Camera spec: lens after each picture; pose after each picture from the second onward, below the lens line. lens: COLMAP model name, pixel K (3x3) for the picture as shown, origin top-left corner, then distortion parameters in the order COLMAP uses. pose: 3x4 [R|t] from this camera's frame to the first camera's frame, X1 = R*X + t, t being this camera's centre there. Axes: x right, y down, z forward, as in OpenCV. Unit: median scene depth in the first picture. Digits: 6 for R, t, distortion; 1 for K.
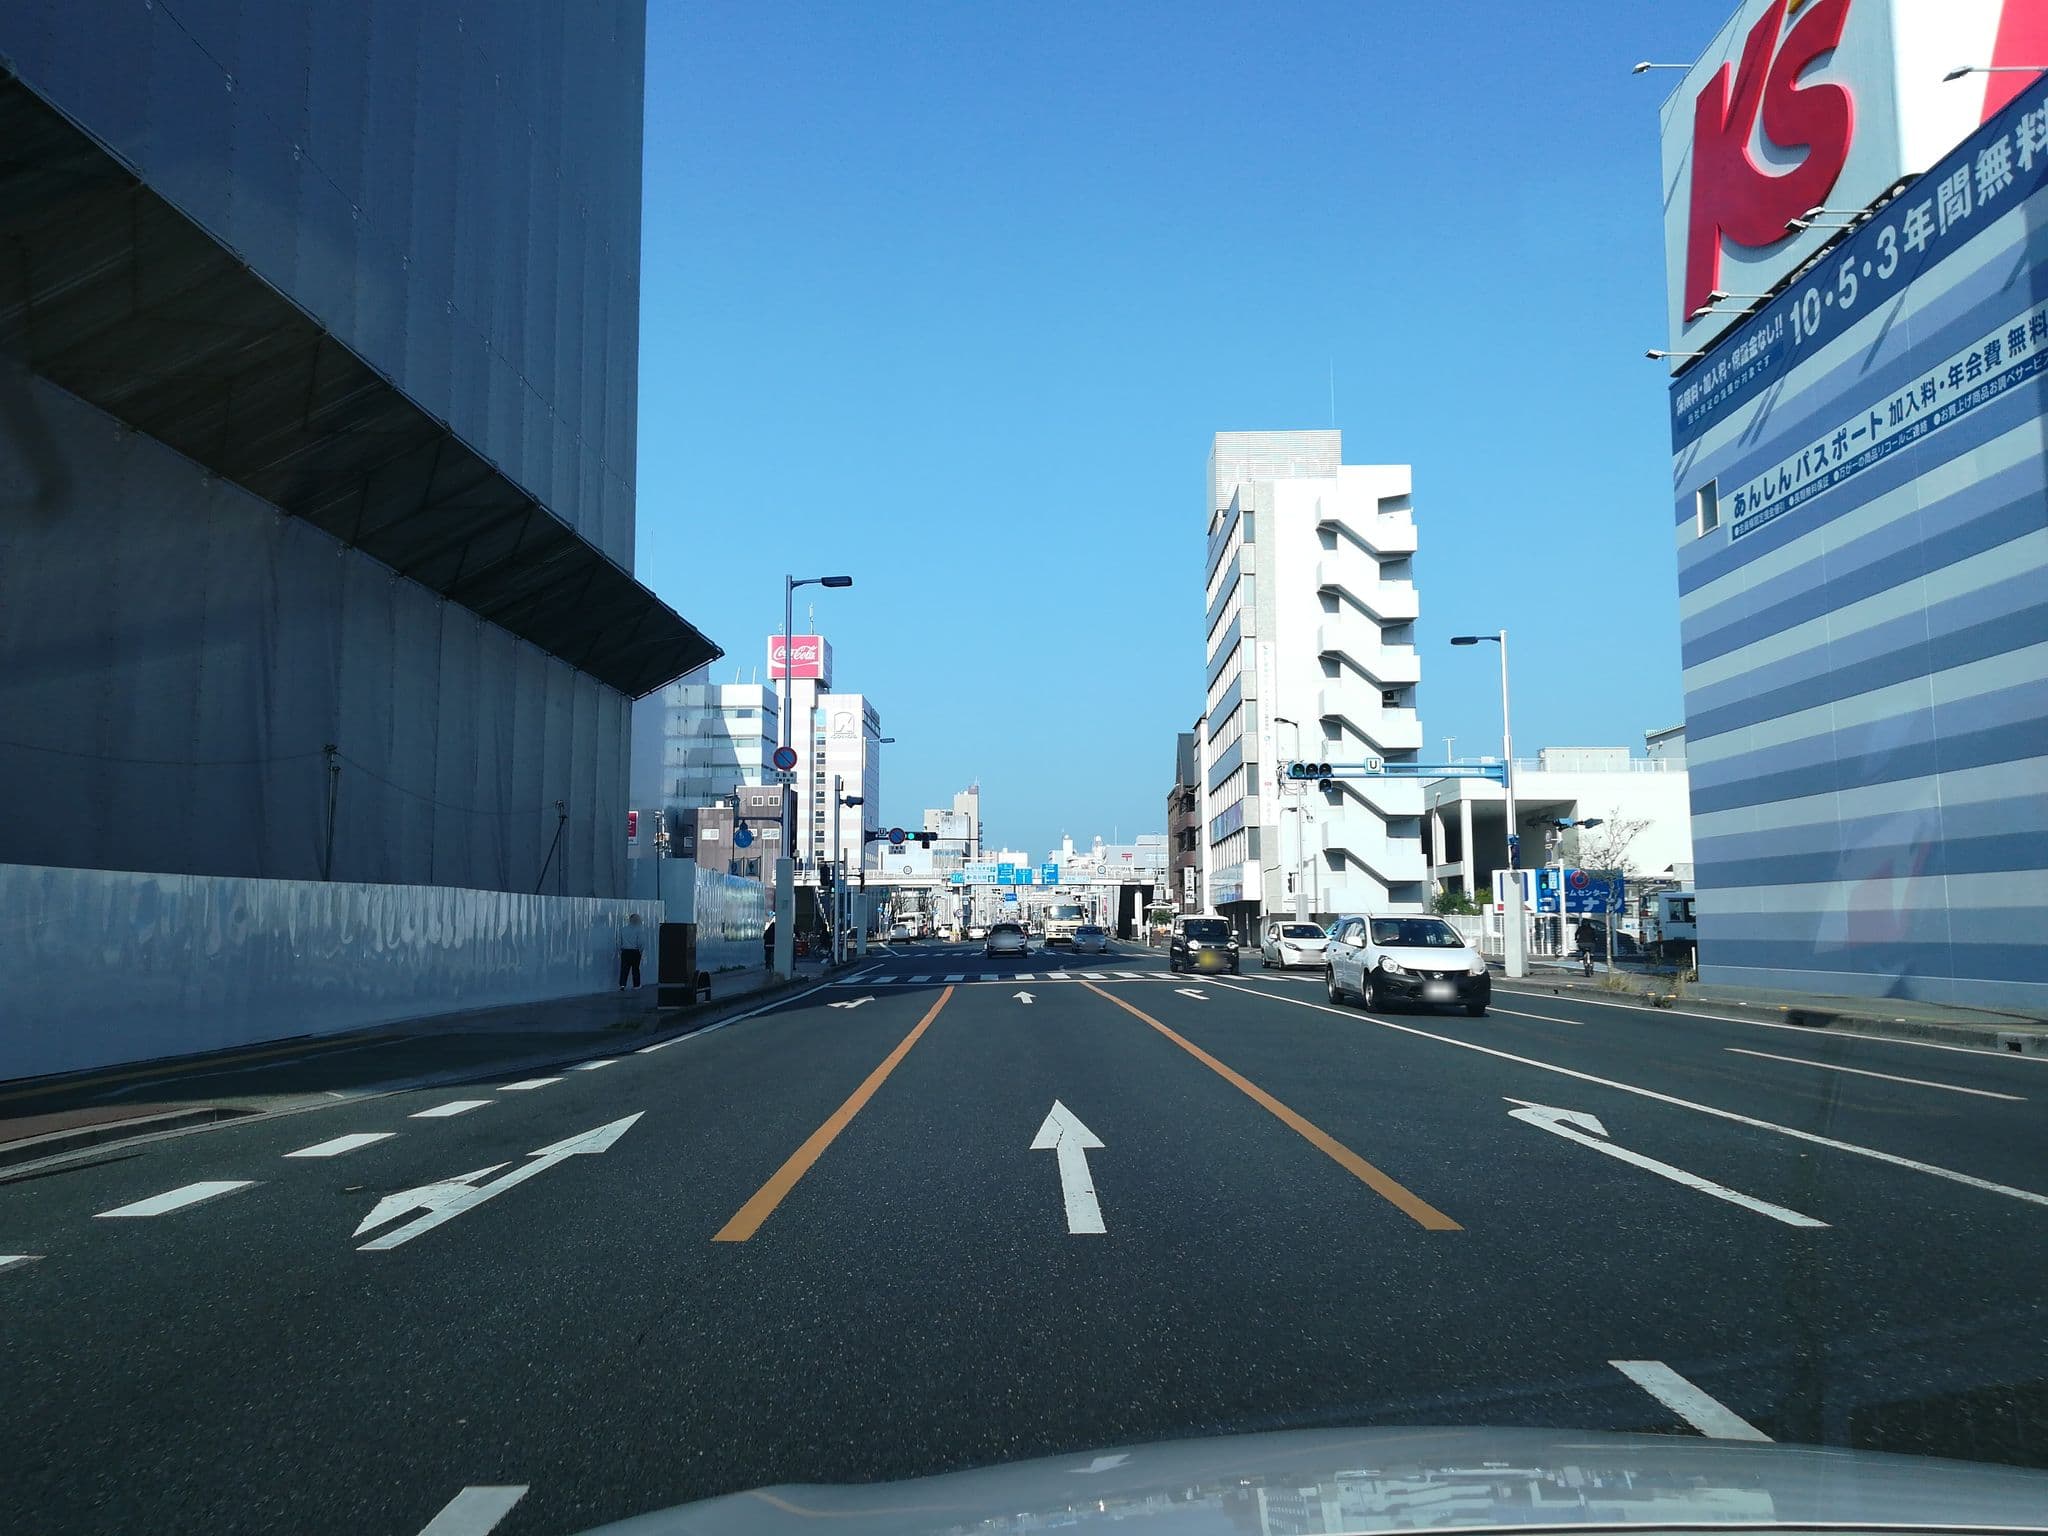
lens RADIAL K [[1519.4, 0, 926.4], [0, 1519.4, 769.7], [0, 0, 1]] dist [-0.001778, -0.002874]
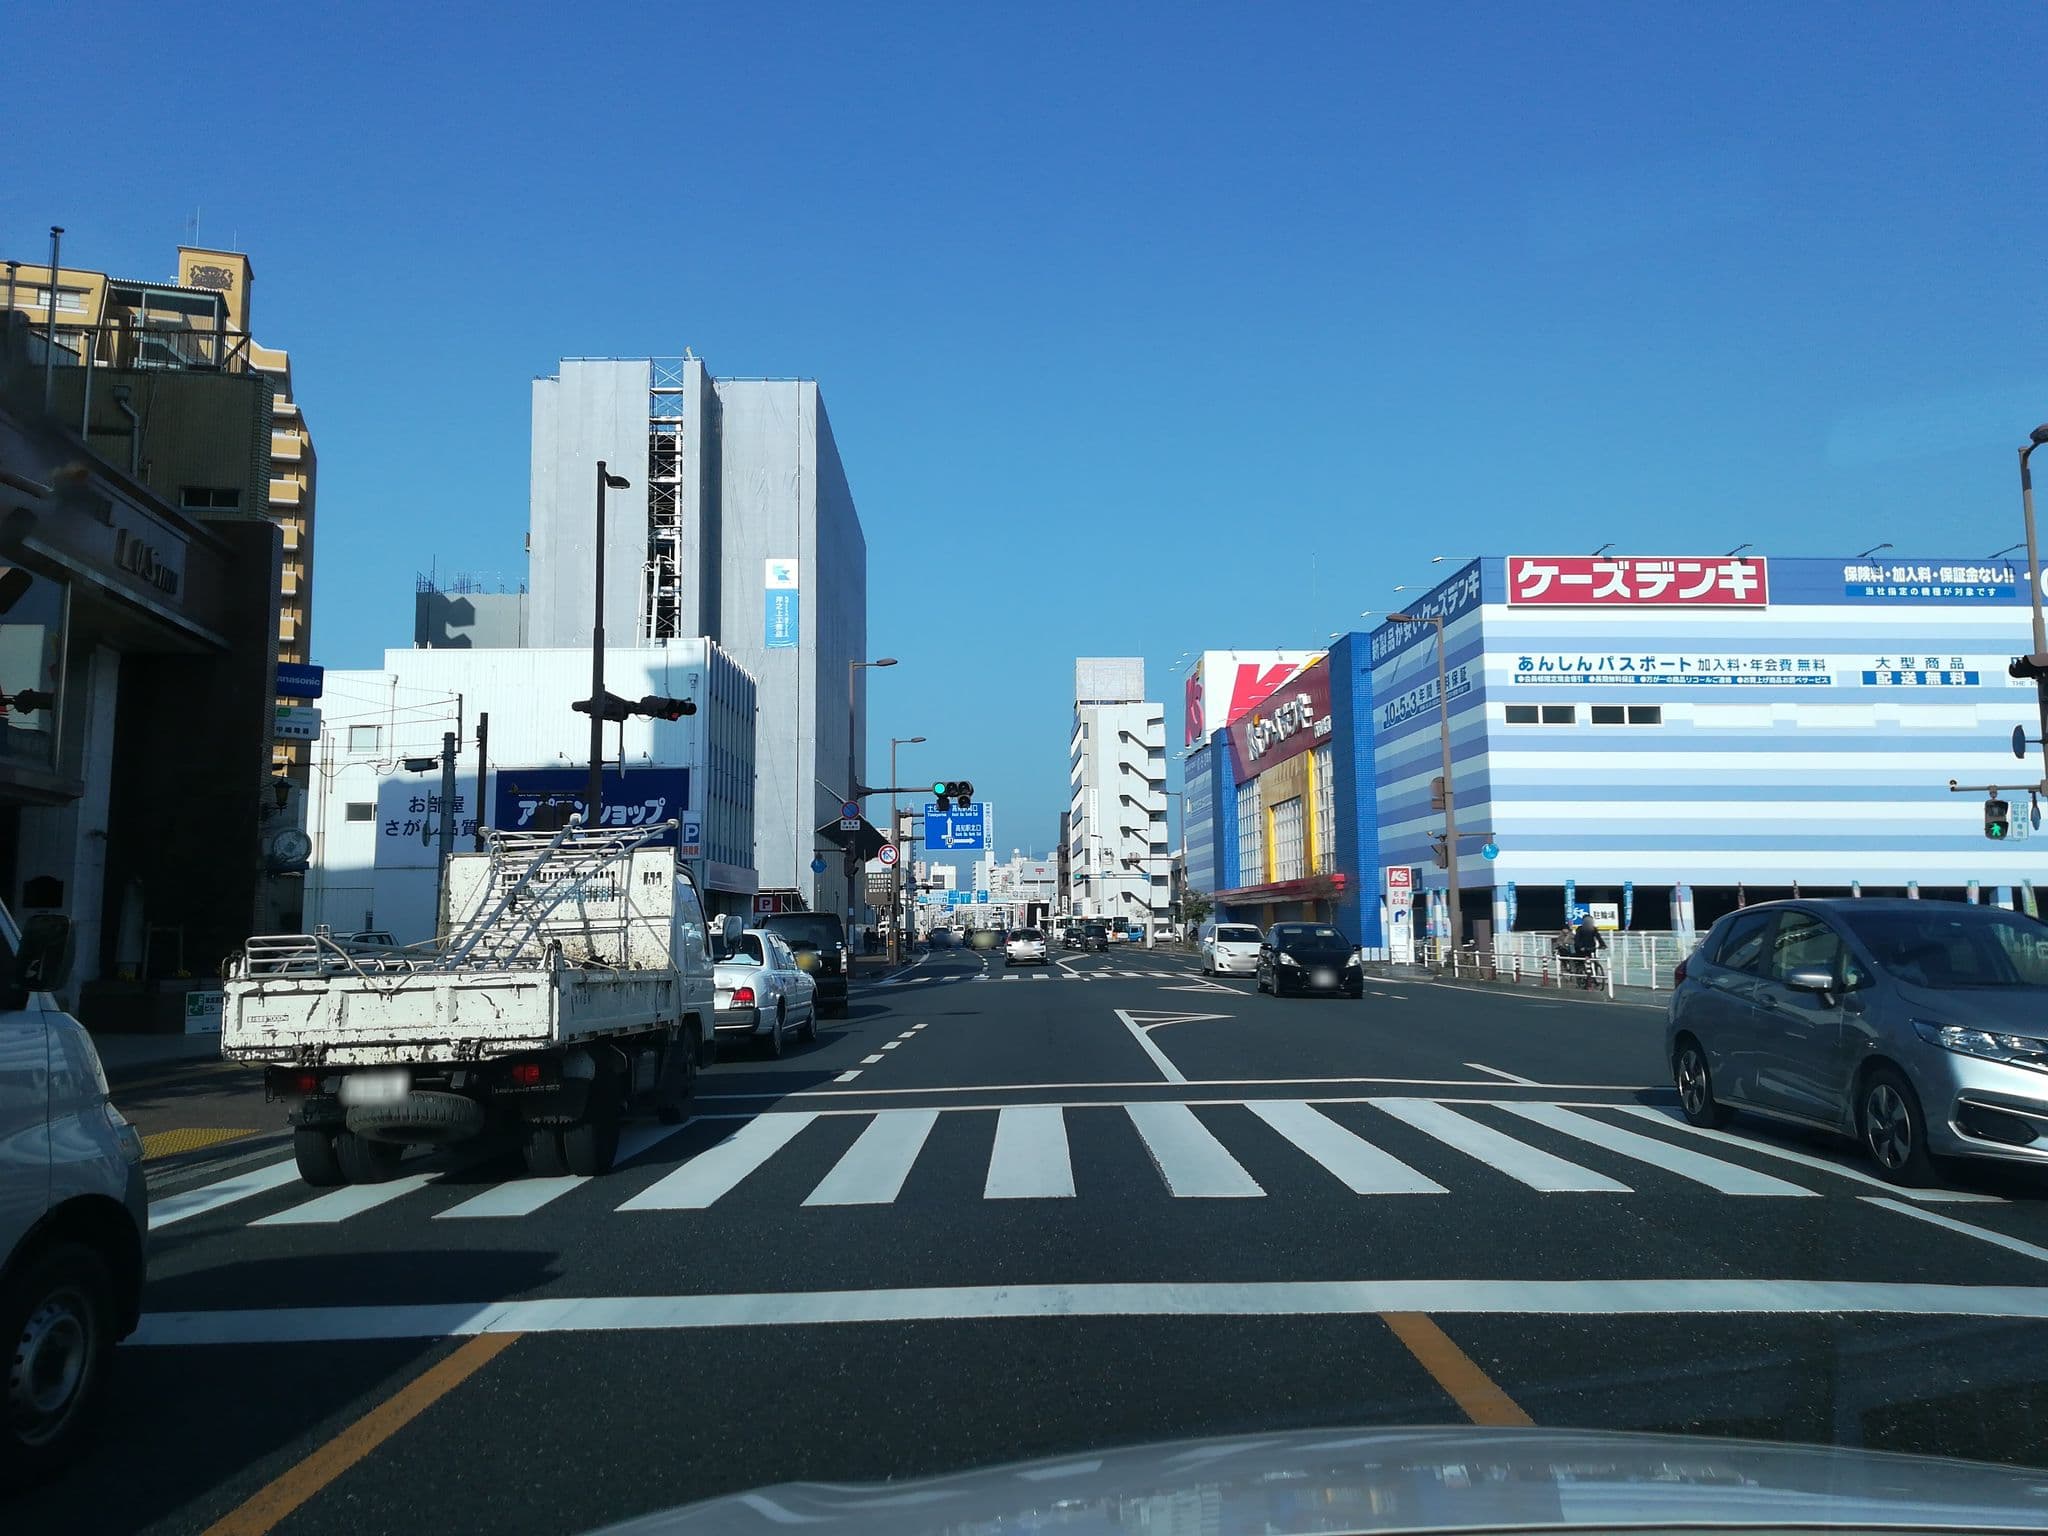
lens RADIAL K [[1519.2, 0, 1024.0], [0, 1519.2, 768.0], [0, 0, 1]] dist [0.056487, 0.001096]
pose [[0.993243, 0.000613, 0.116048, -0.104204], [-0.000225, 0.999994, -0.003359, -0.106989], [-0.116050, 0.003311, 0.993238, -1.009075]]
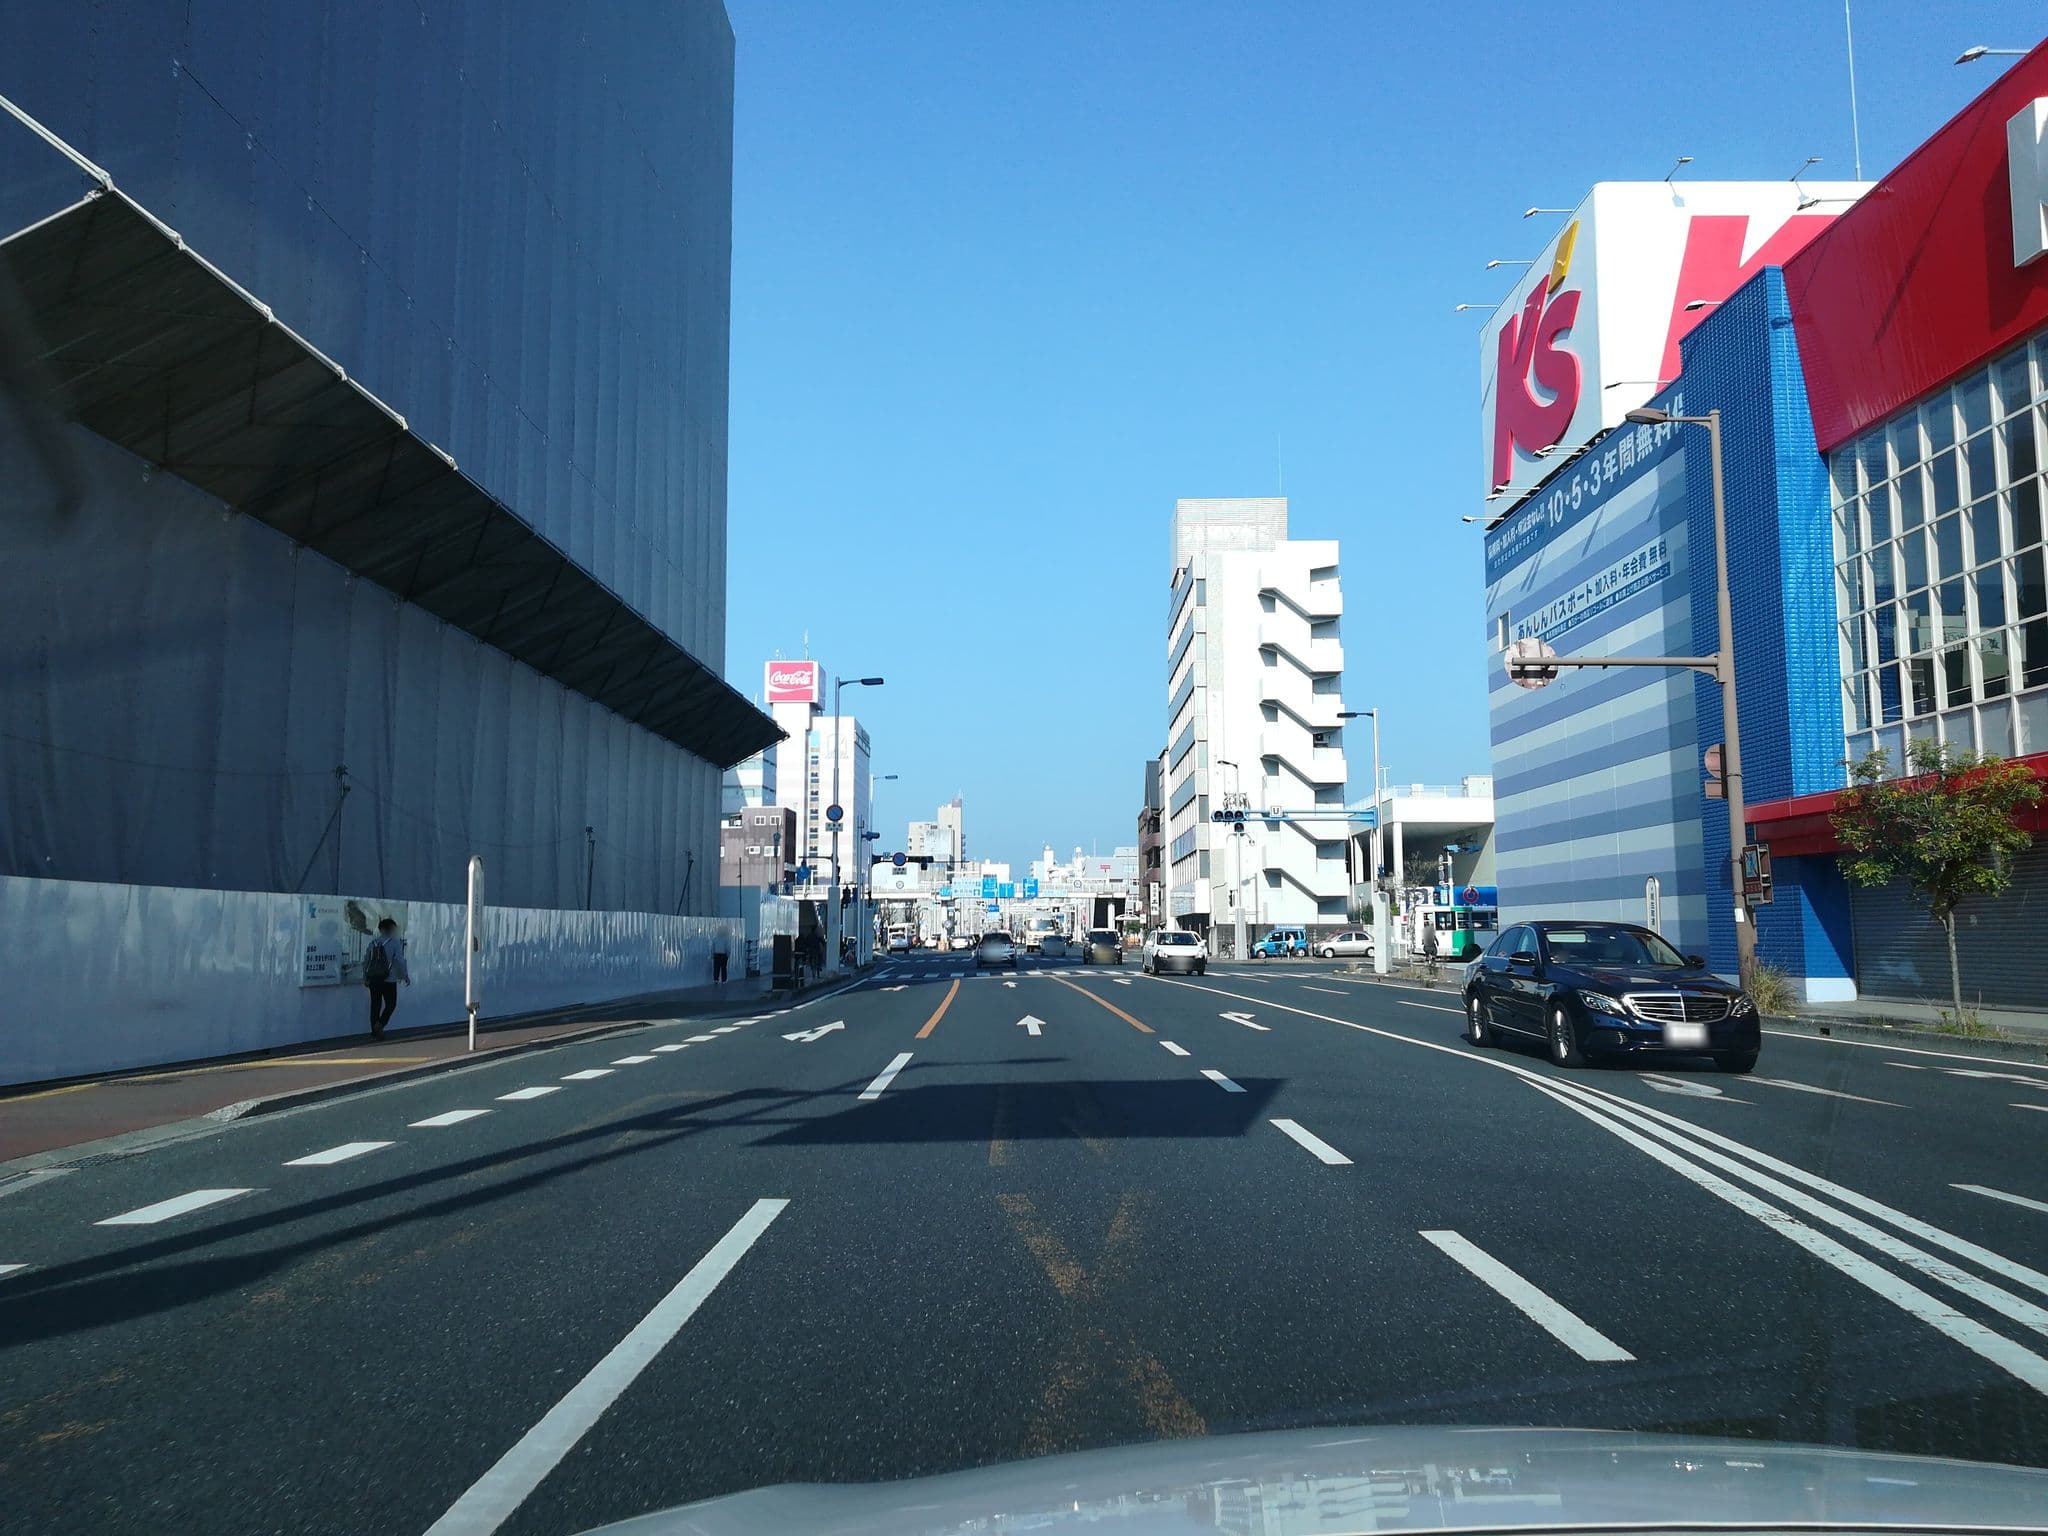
lens RADIAL K [[1519.2, 0, 1024.0], [0, 1519.2, 768.0], [0, 0, 1]] dist [0.056487, 0.001096]
pose [[0.997104, 0.003659, 0.075966, -0.011380], [-0.003087, 0.999966, -0.007641, -0.015796], [-0.075991, 0.007384, 0.997081, -0.153735]]
